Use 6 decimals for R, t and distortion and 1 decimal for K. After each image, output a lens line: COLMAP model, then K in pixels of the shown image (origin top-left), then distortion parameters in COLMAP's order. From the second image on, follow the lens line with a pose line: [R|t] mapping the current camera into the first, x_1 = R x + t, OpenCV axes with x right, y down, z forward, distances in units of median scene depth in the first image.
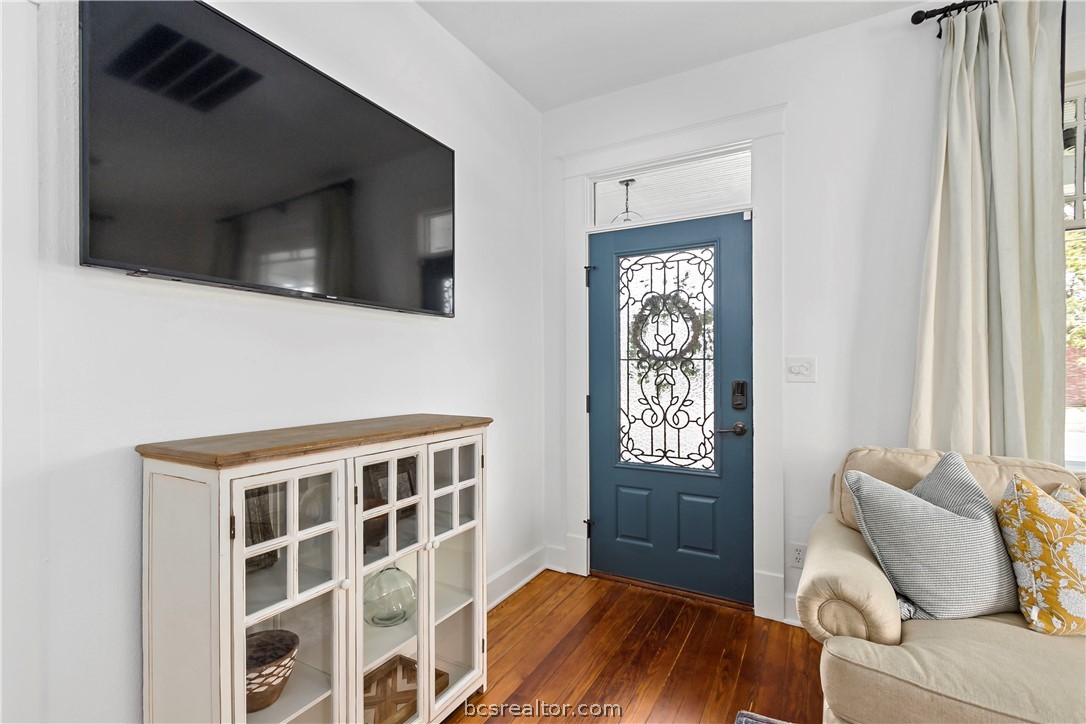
lens RADIAL K [[505.0, 0, 540.3], [0, 505.0, 368.1], [0, 0, 1]] dist [0.014961, -0.000517]
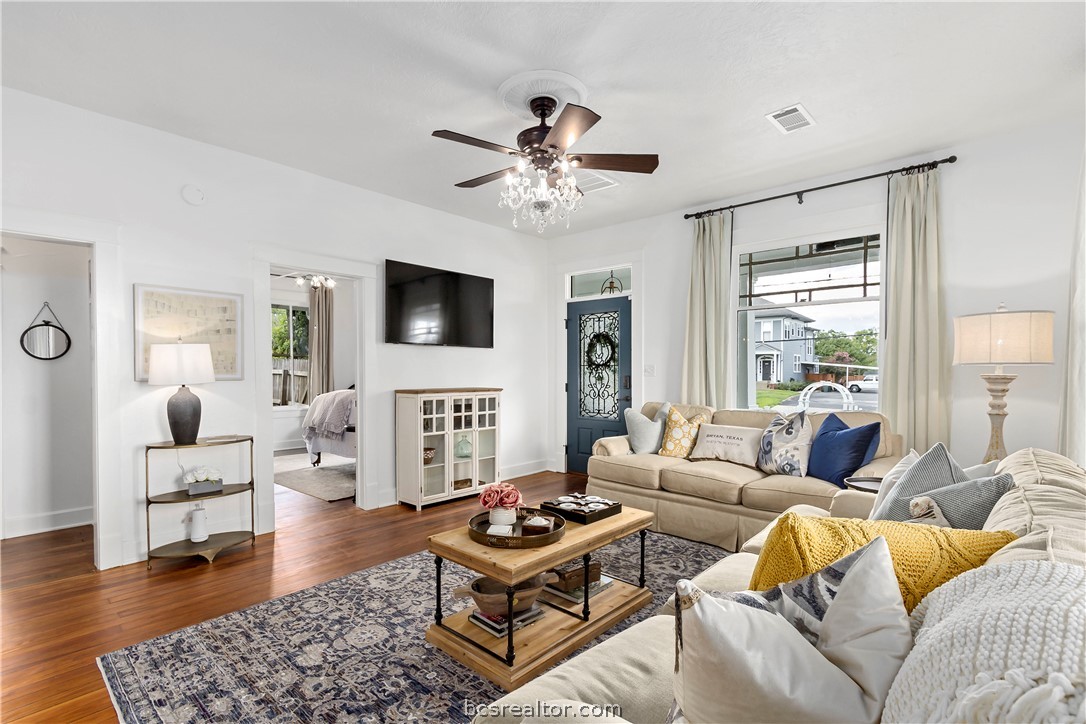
lens RADIAL K [[505.0, 0, 541.8], [0, 505.0, 363.7], [0, 0, 1]] dist [0.014961, -0.000517]
pose [[0.977041, -0.002040, -0.213041, 0.476653], [-0.001284, 0.999880, -0.015461, 0.008229], [0.213047, 0.015380, 0.976921, -1.093445]]
